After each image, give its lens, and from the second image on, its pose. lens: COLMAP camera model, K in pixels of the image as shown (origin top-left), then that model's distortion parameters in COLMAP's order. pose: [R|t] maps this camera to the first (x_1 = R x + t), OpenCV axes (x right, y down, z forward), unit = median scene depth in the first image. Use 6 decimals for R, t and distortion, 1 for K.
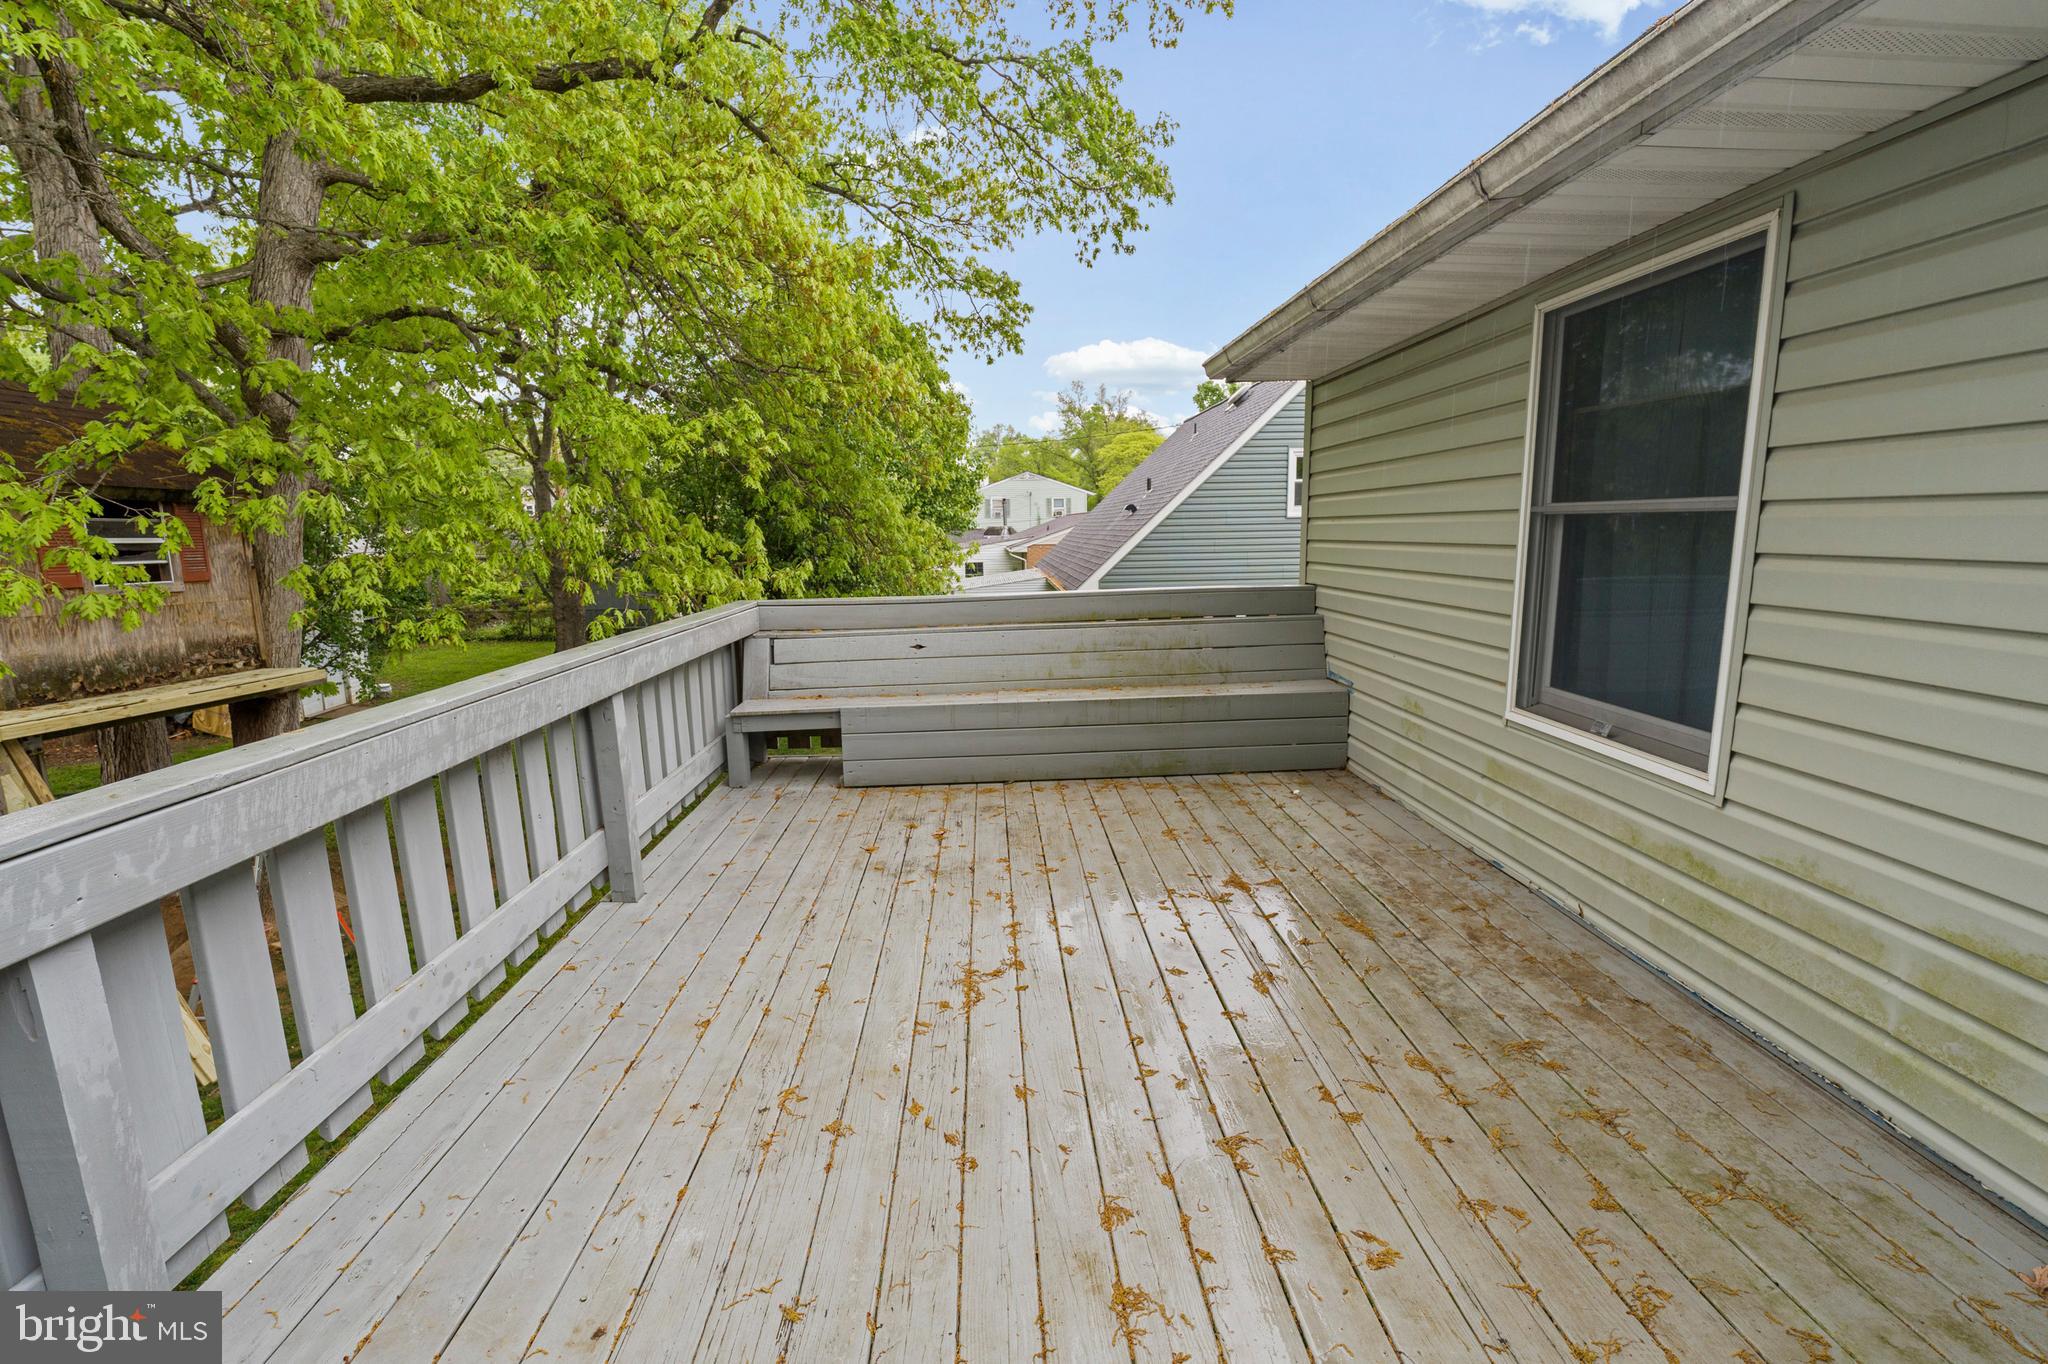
lens RADIAL K [[902.3, 0, 1033.7], [0, 902.3, 669.9], [0, 0, 1]] dist [-0.005371, -0.000001]
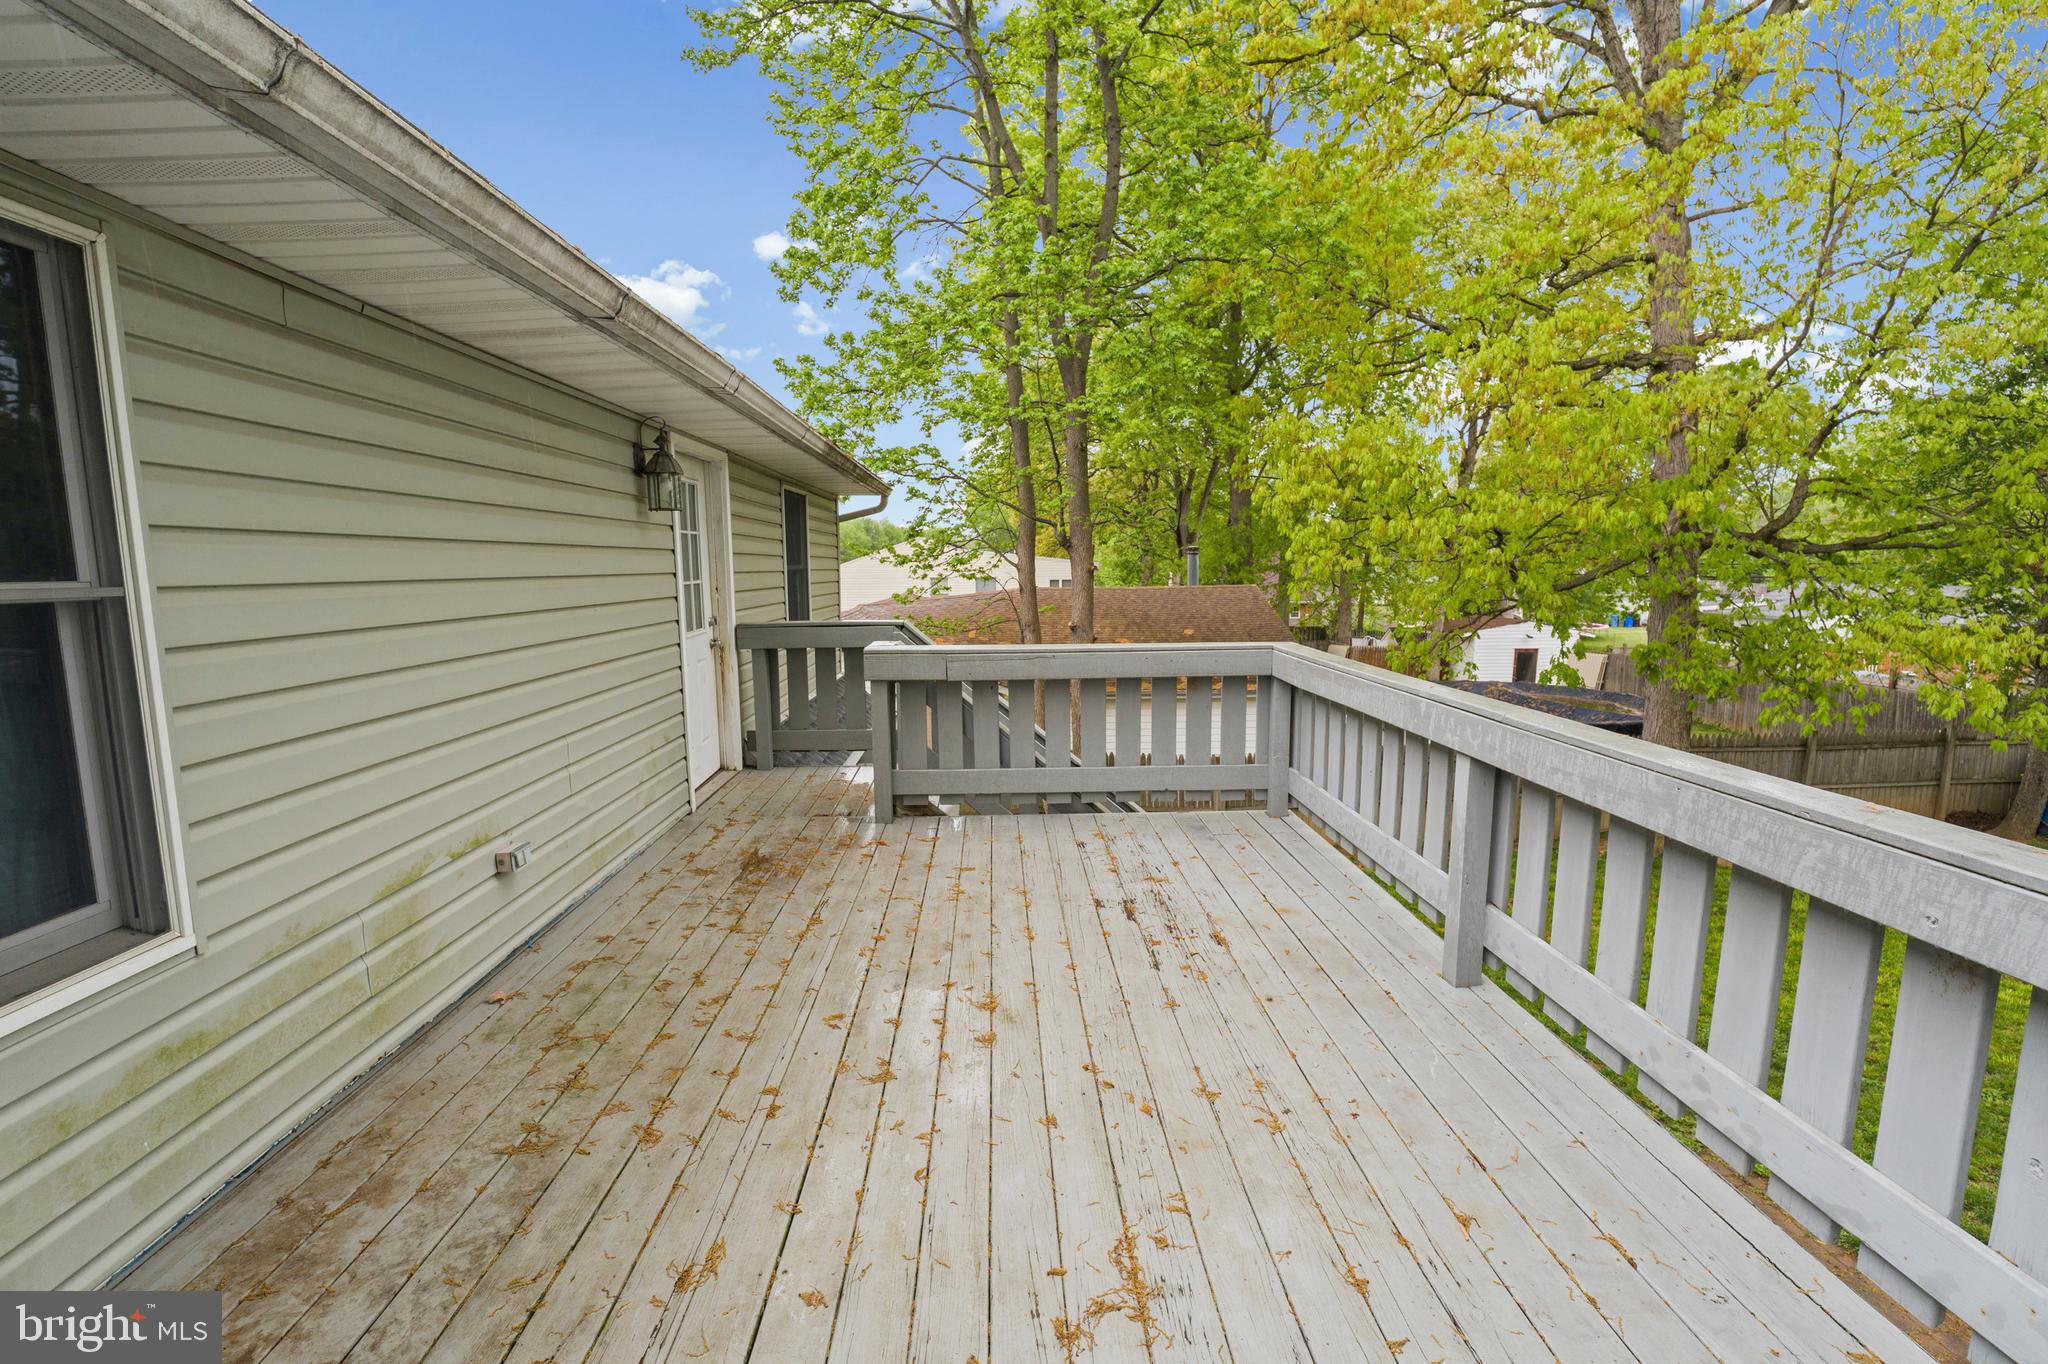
lens RADIAL K [[912.9, 0, 1024.0], [0, 912.9, 682.0], [0, 0, 1]] dist [-0.003477, -0.000158]
pose [[-0.999426, 0.024173, 0.023744, -0.018848], [0.029933, 0.958248, 0.284368, -0.321861], [-0.015879, 0.284916, -0.958421, 1.836986]]
